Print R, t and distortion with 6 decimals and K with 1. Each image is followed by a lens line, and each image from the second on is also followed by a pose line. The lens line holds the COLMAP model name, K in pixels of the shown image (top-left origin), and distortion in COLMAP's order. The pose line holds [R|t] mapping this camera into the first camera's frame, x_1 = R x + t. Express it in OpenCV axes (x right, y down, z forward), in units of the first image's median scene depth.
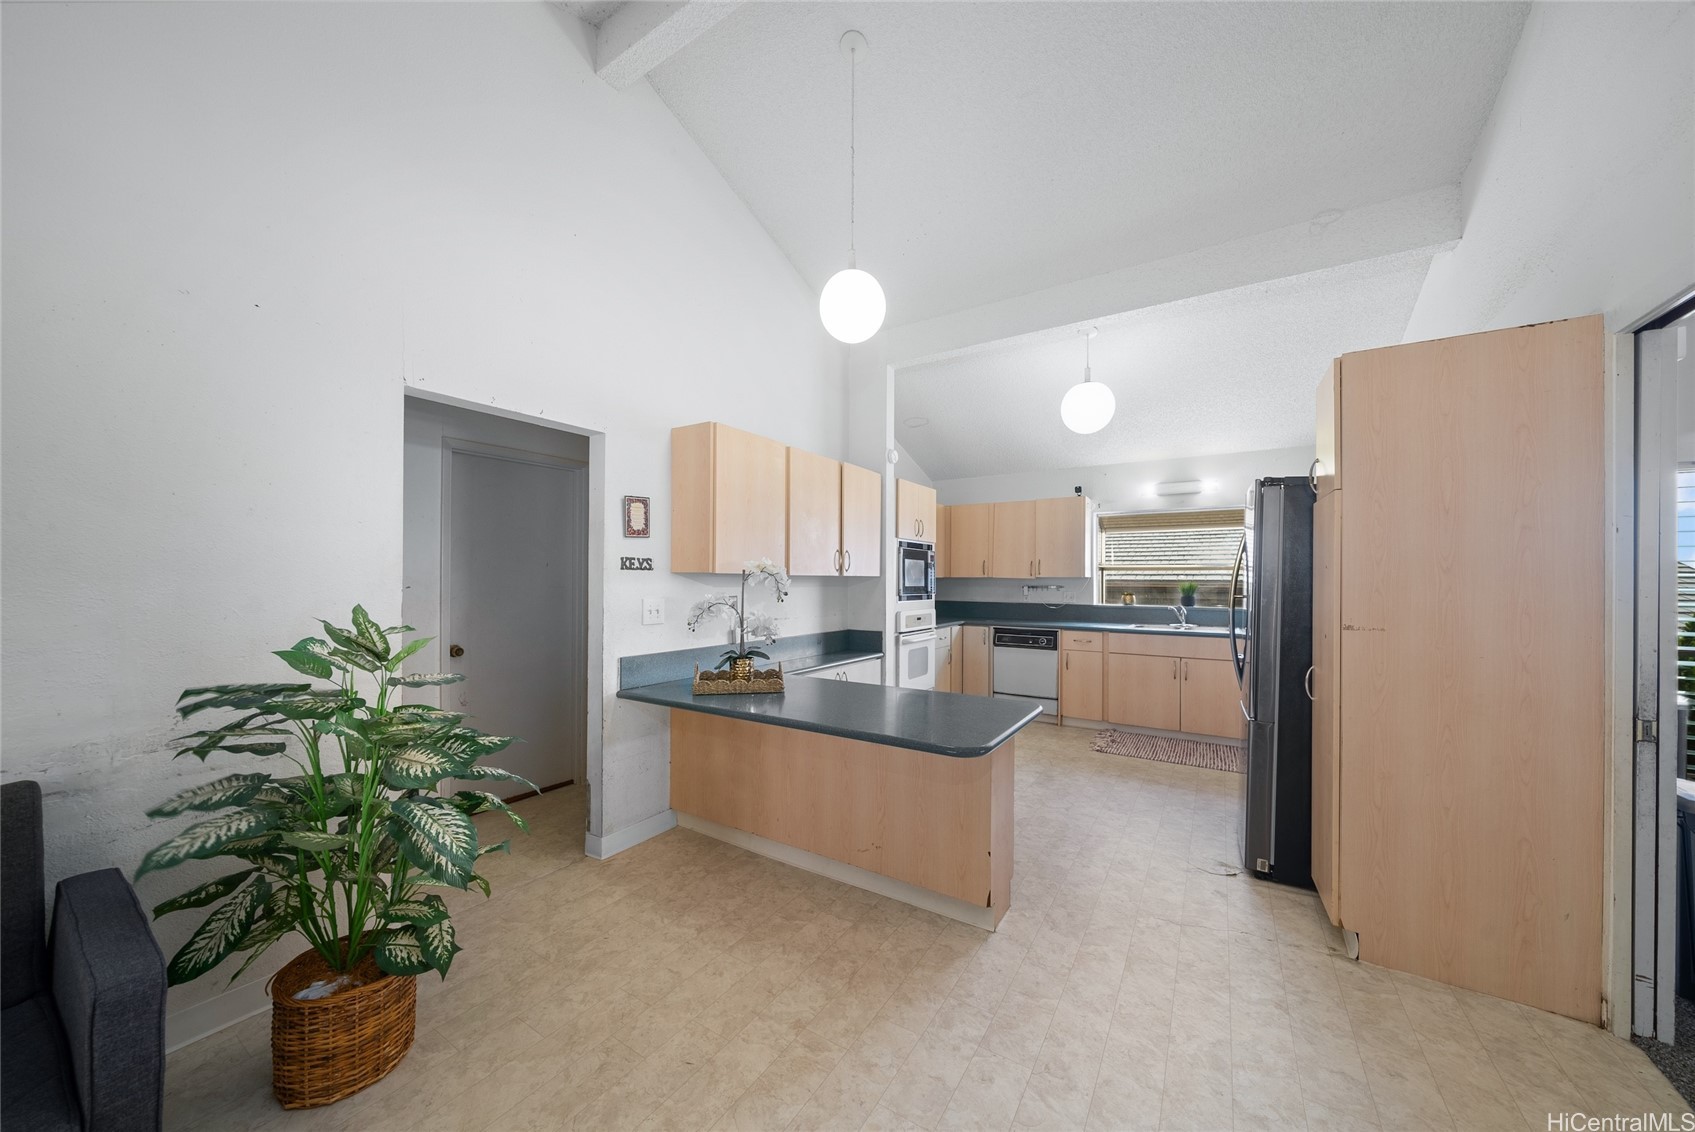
lens RADIAL K [[585.8, 0, 844.8], [0, 585.8, 576.8], [0, 0, 1]] dist [-0.001084, -0.000199]
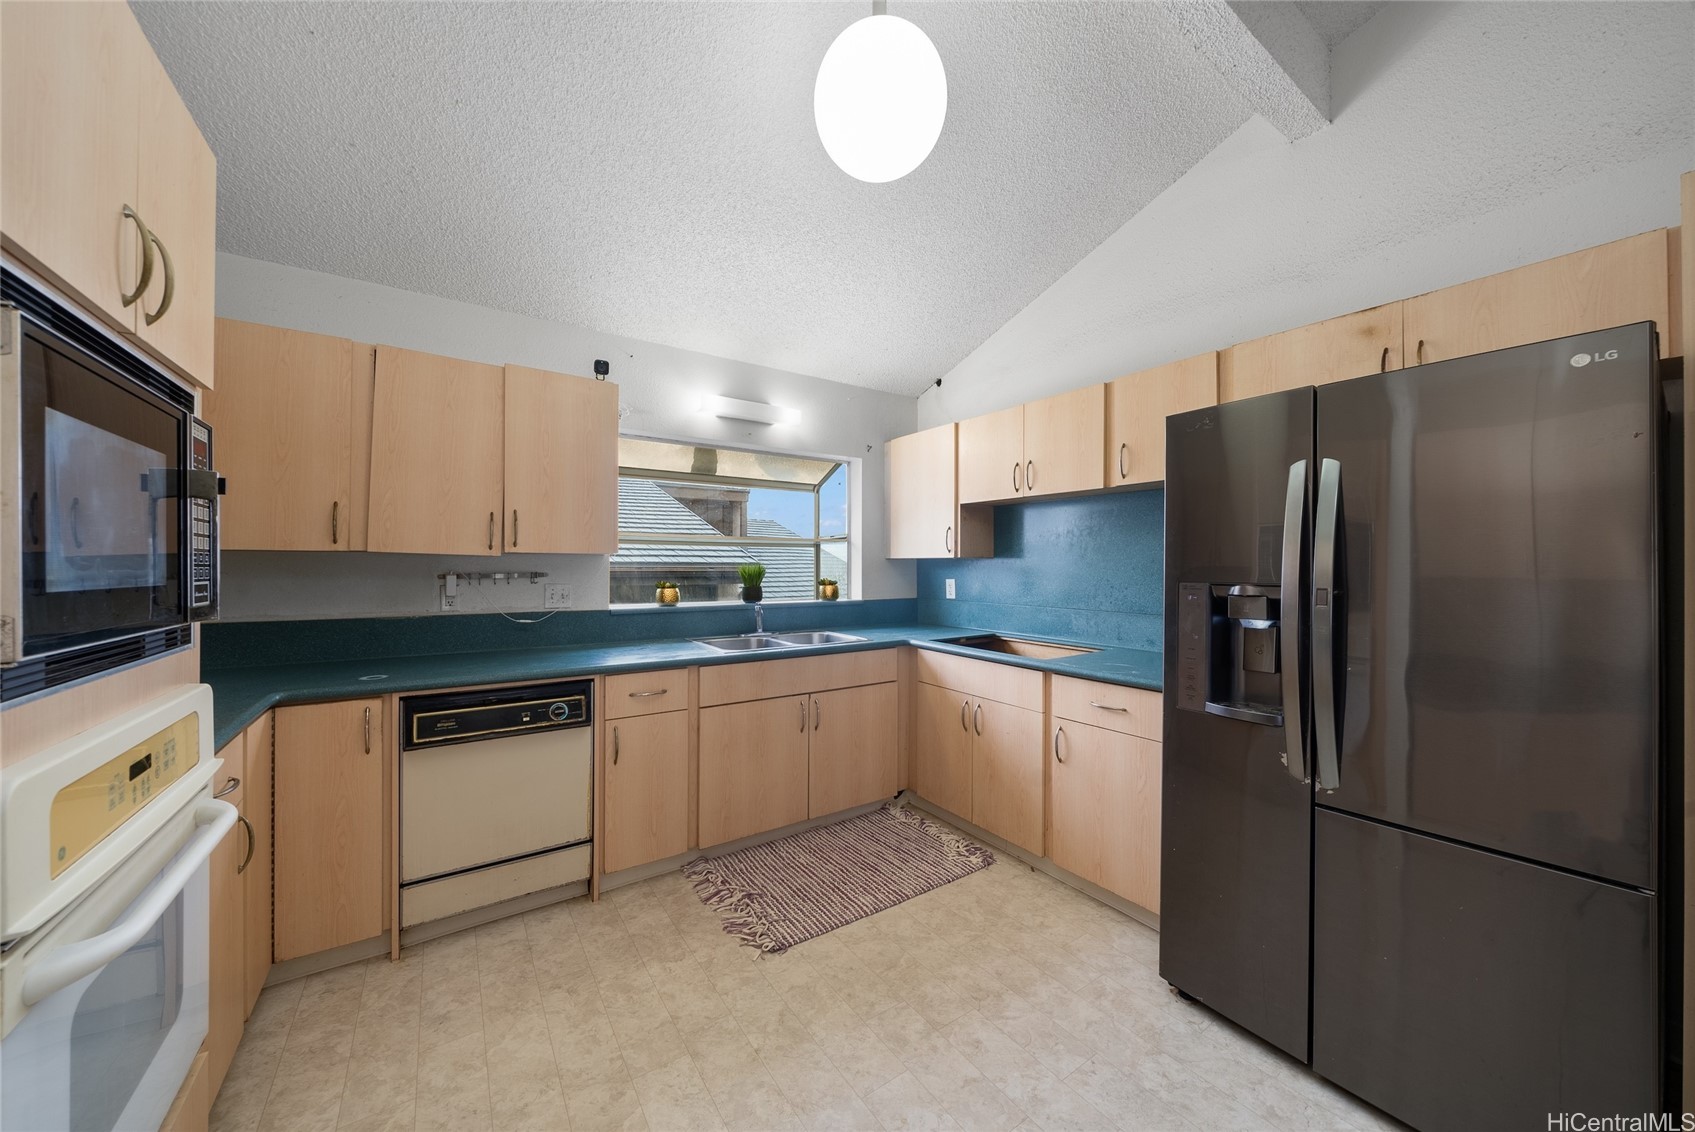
lens RADIAL K [[590.3, 0, 846.2], [0, 590.3, 562.7], [0, 0, 1]] dist [0.000317, 0.000001]
pose [[0.388680, 0.001207, 0.921372, 0.046649], [-0.008020, 0.999966, 0.002073, 0.006451], [-0.921338, -0.008196, 0.388676, 0.765823]]
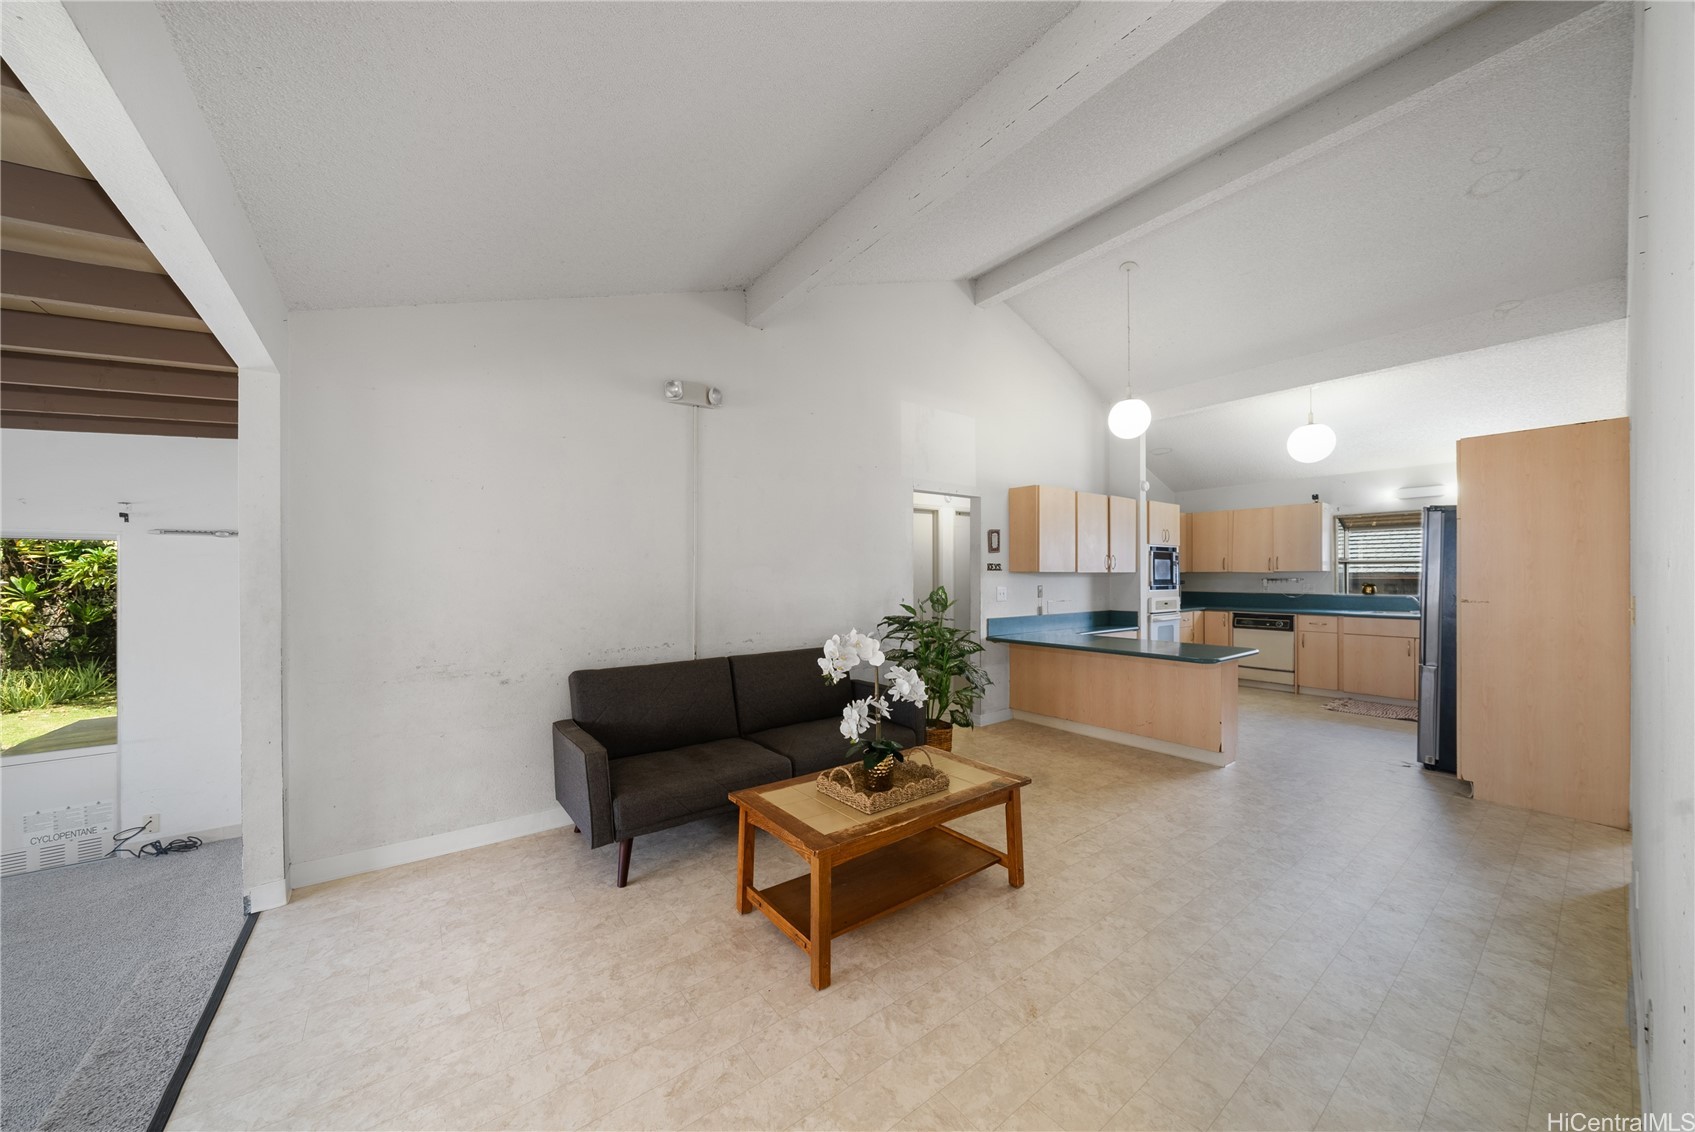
lens RADIAL K [[585.8, 0, 844.8], [0, 585.8, 576.8], [0, 0, 1]] dist [-0.001084, -0.000199]
pose [[0.938275, -0.007750, -0.345803, -0.102963], [0.010224, 0.999934, 0.005331, -0.004242], [0.345739, -0.008538, 0.938292, -0.527777]]
